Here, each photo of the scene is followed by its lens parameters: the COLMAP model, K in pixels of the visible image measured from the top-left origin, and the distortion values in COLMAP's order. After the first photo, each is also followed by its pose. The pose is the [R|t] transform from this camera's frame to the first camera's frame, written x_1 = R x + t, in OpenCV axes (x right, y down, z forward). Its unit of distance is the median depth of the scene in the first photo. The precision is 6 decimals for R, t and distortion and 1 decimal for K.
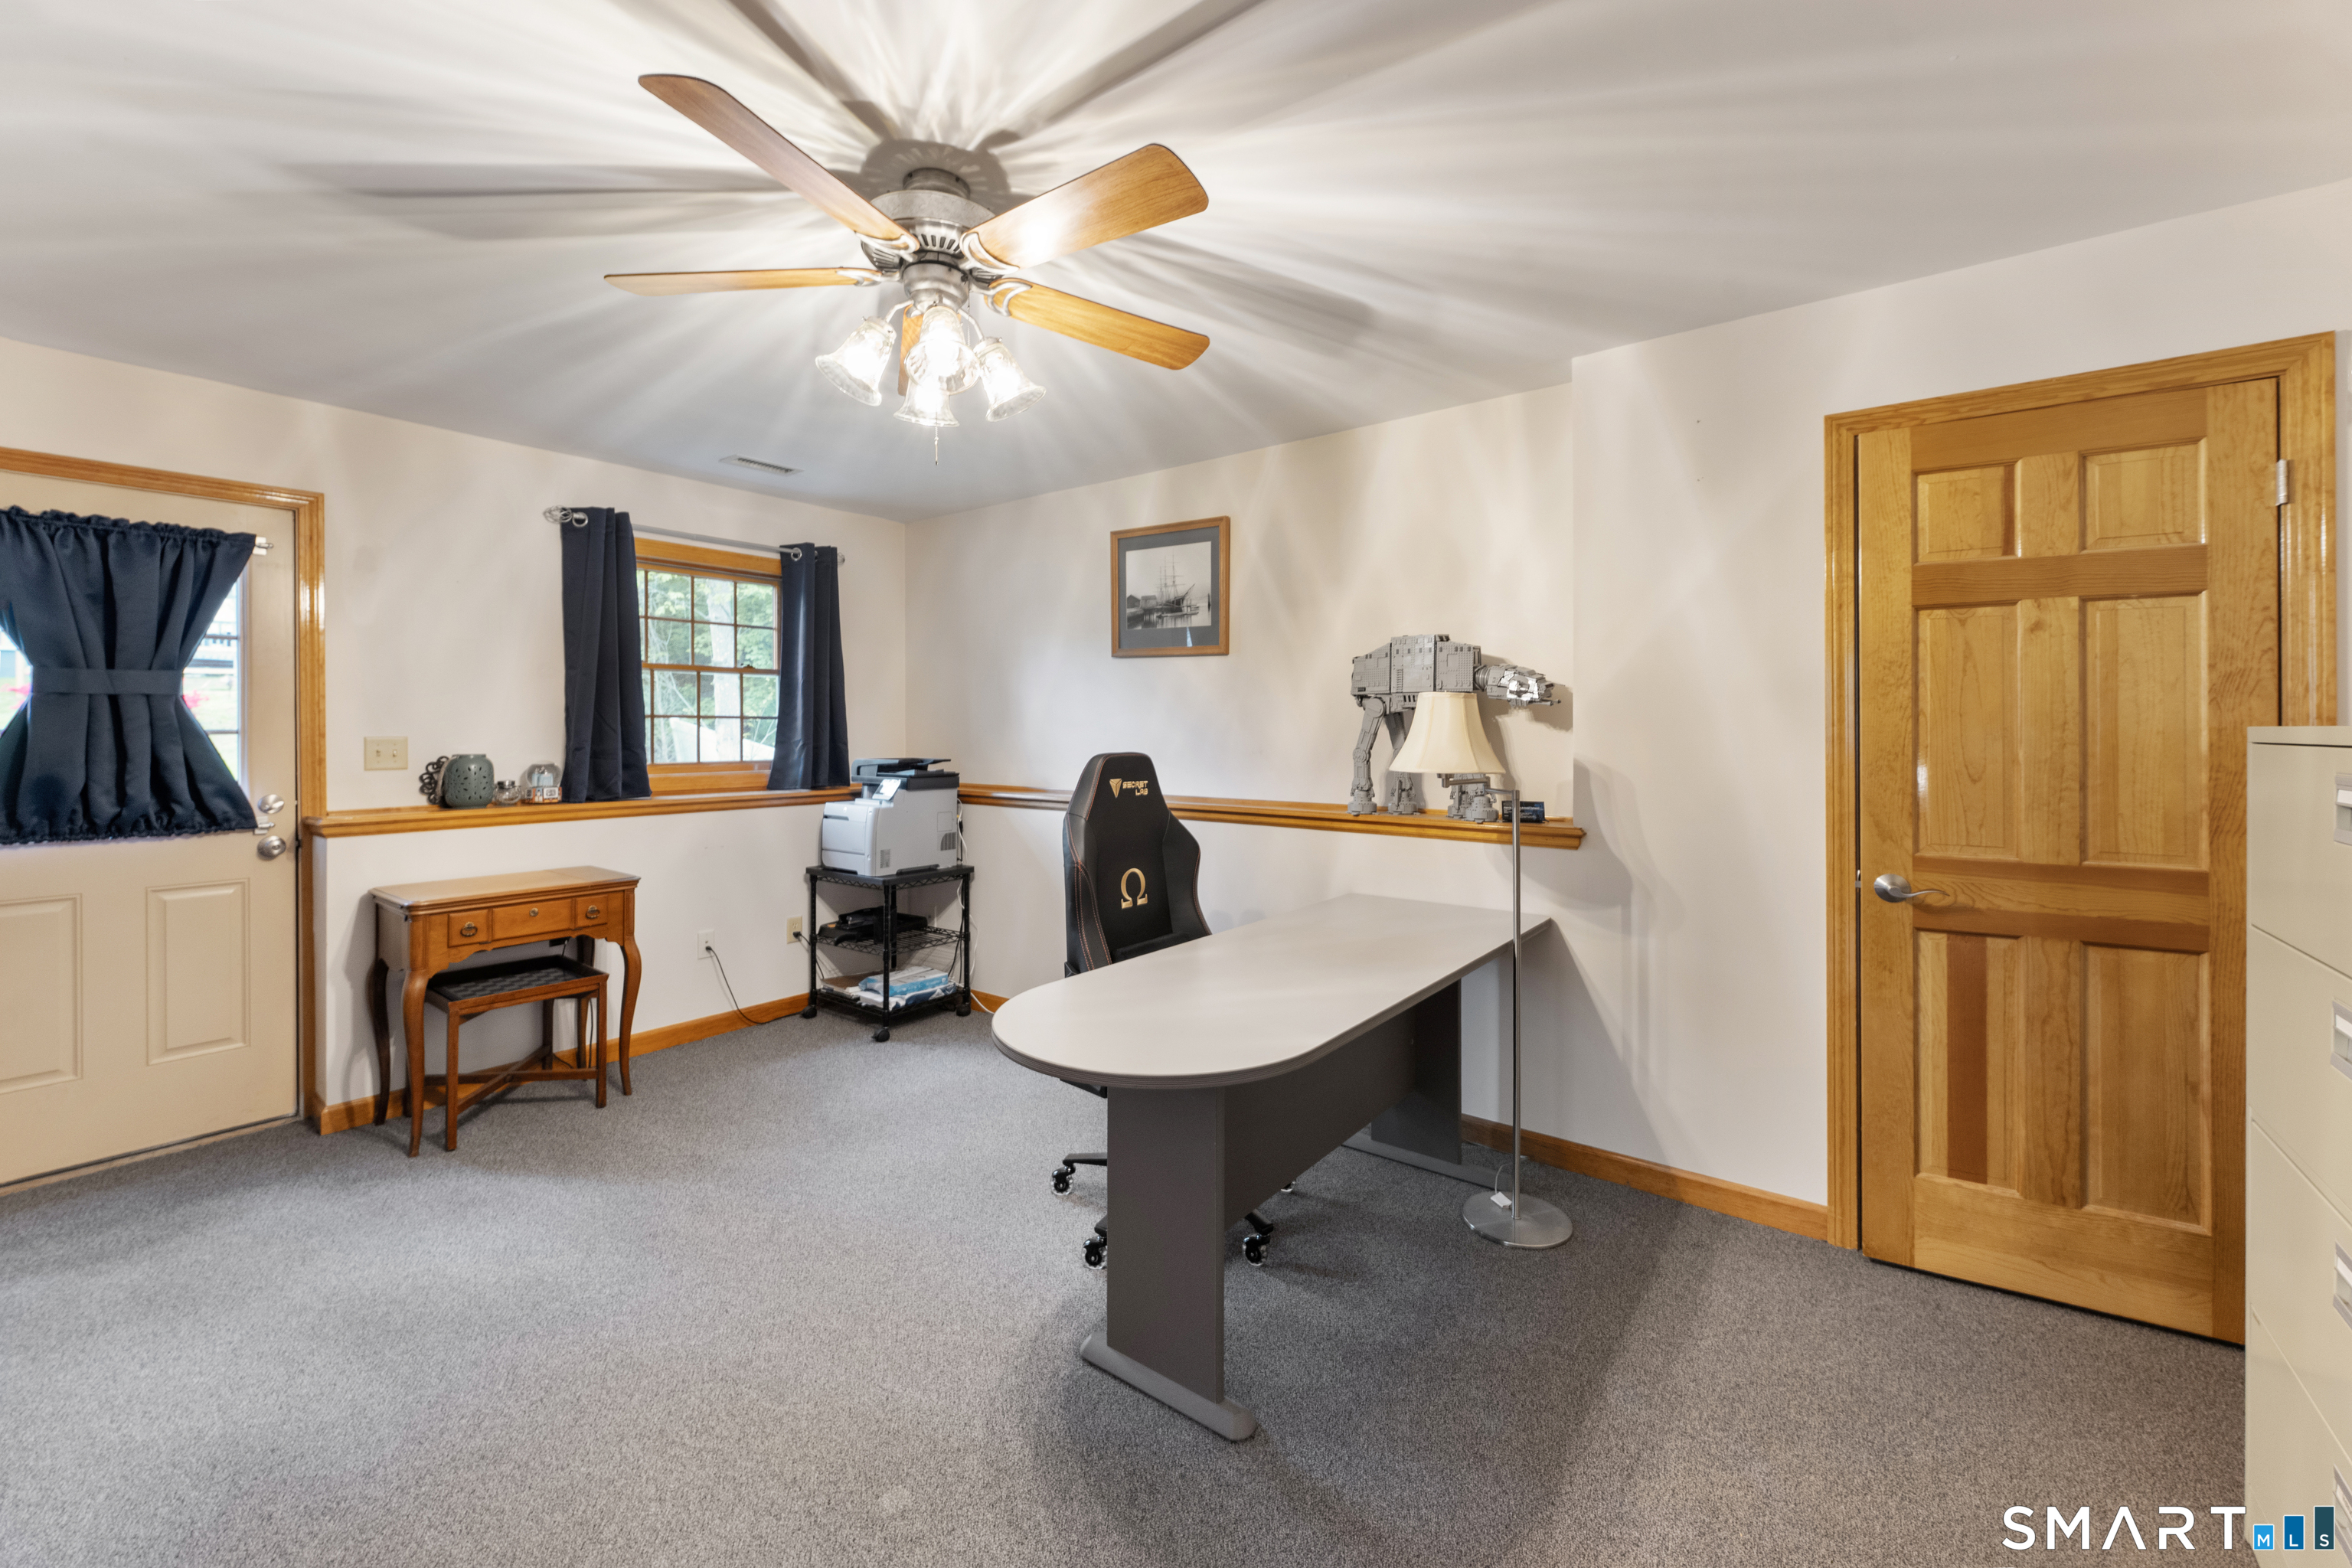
lens RADIAL K [[940.3, 0, 1176.5], [0, 940.3, 726.3], [0, 0, 1]] dist [-0.001521, 0.000317]
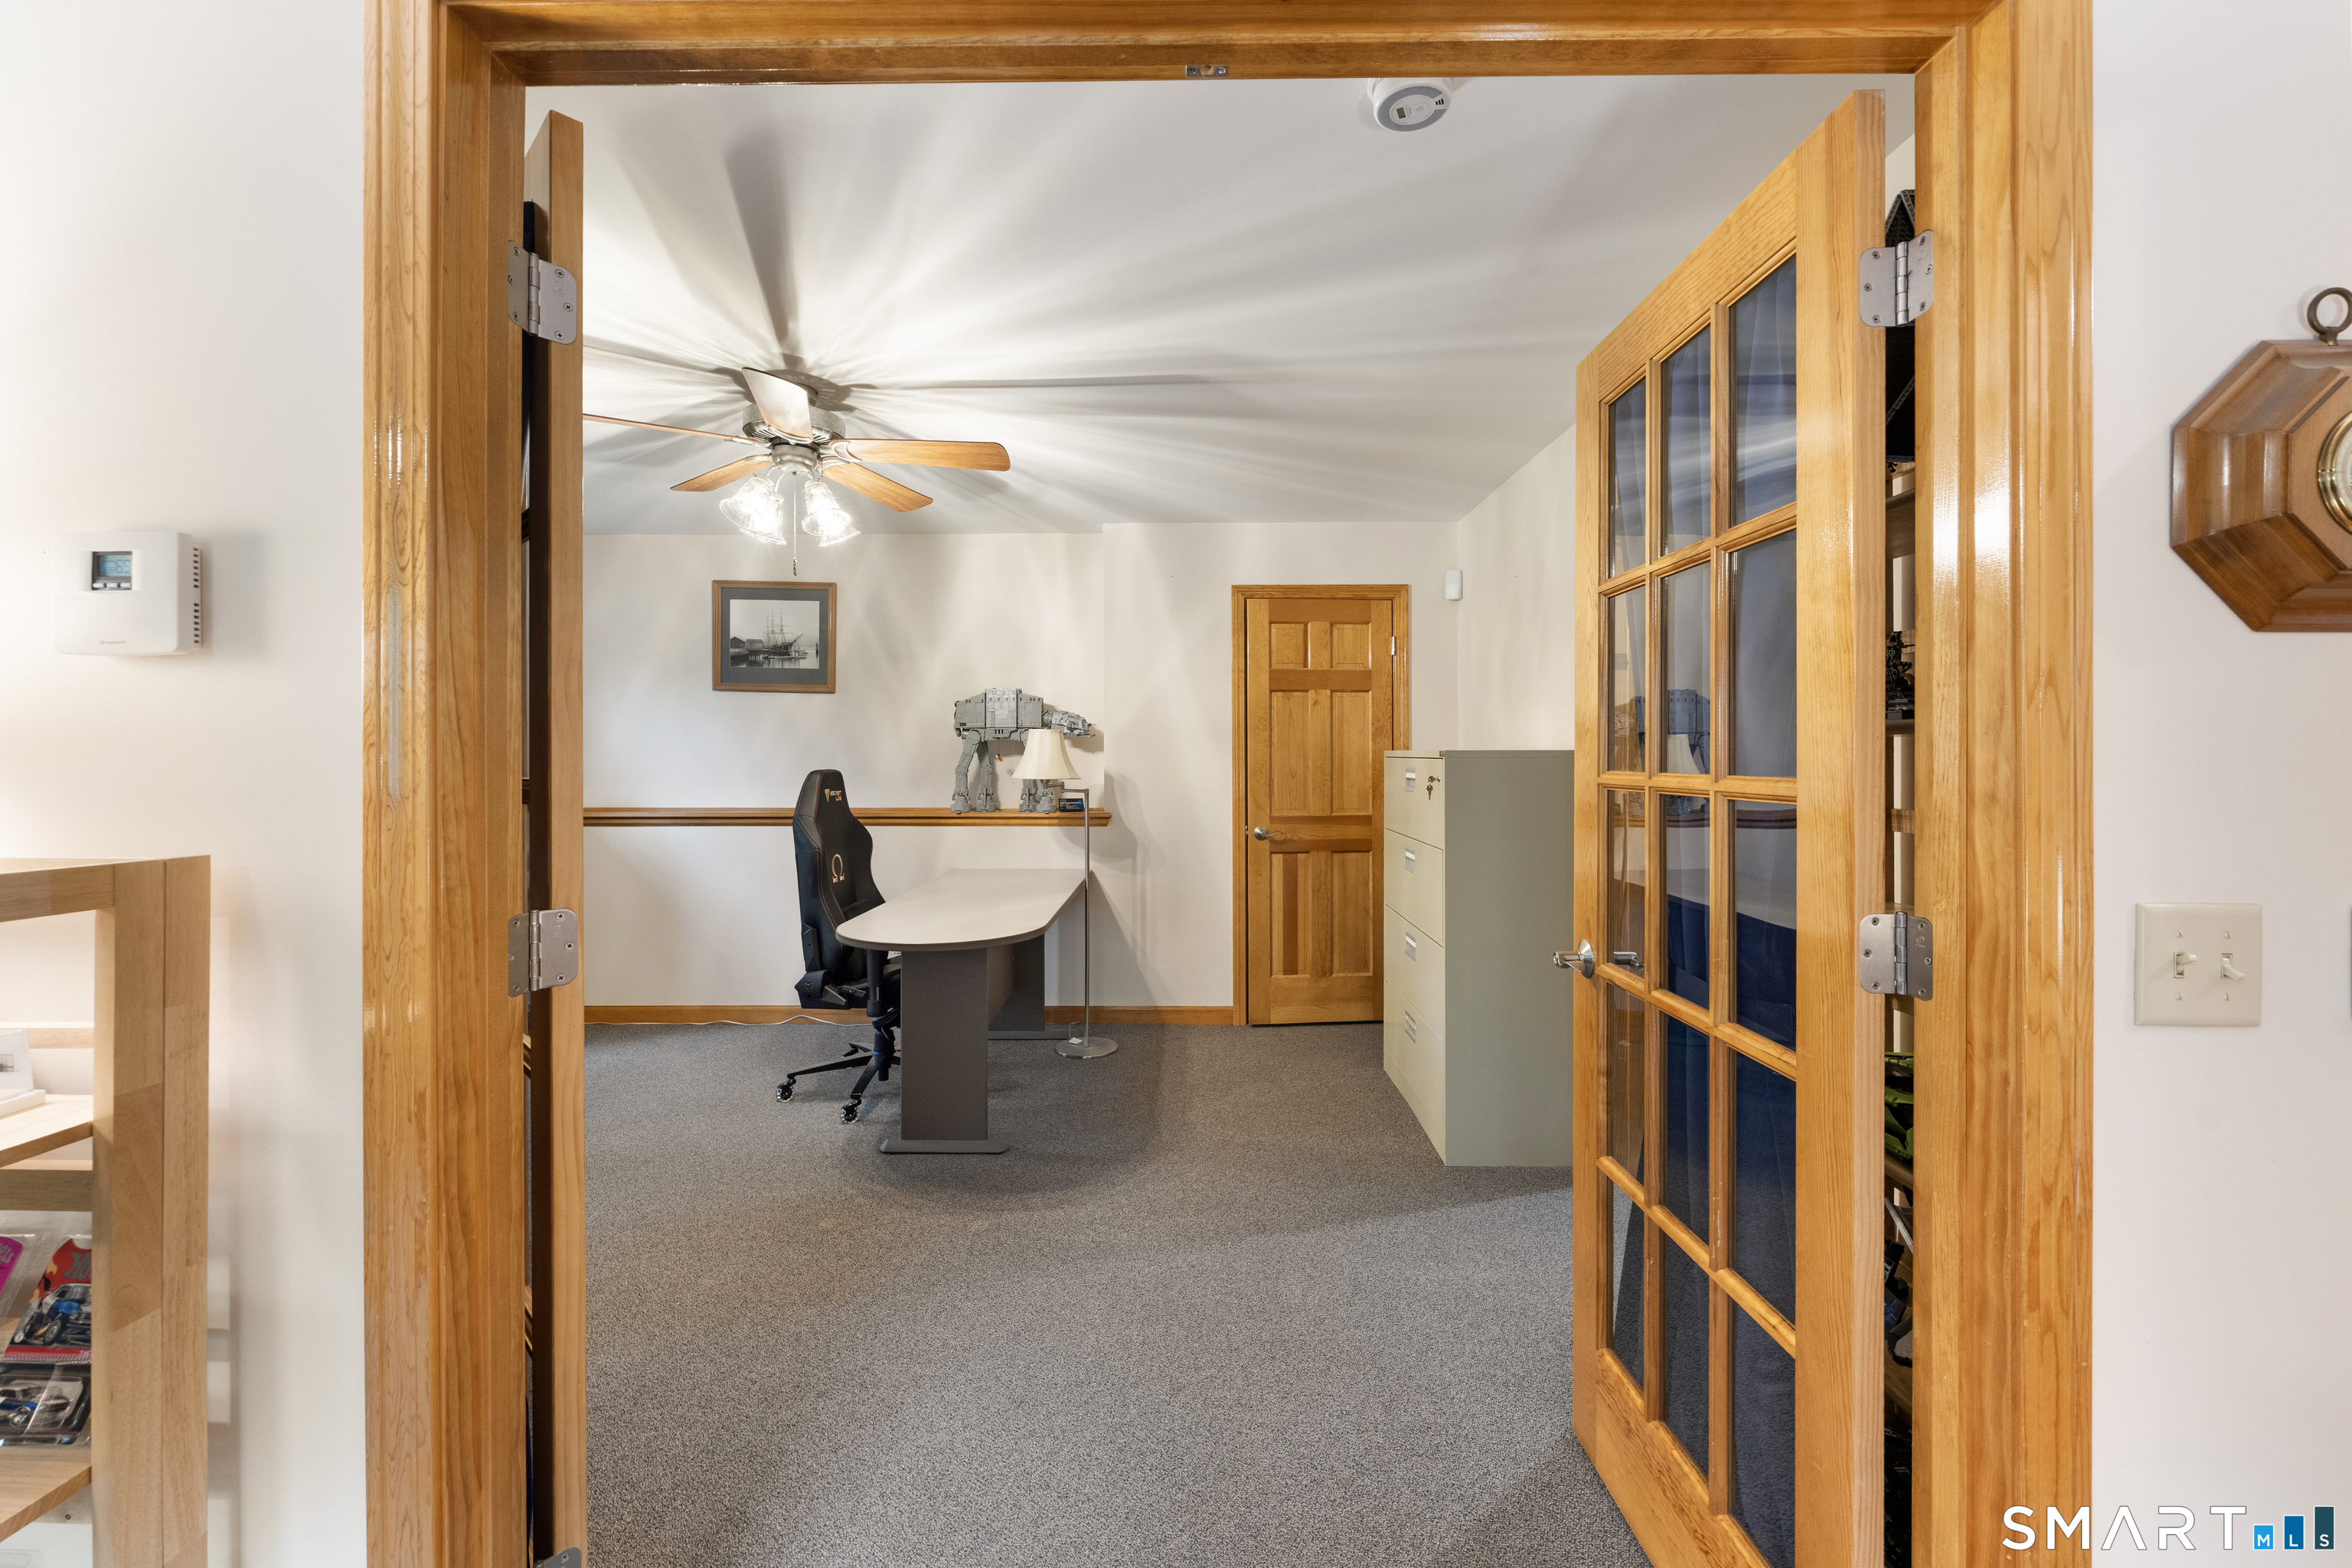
lens RADIAL K [[940.3, 0, 1192.5], [0, 940.3, 751.2], [0, 0, 1]] dist [-0.001521, 0.000317]
pose [[0.795179, -0.000645, 0.606374, -0.510499], [-0.000259, 0.999999, 0.001404, -0.001404], [-0.606374, -0.001274, 0.795178, -0.445219]]
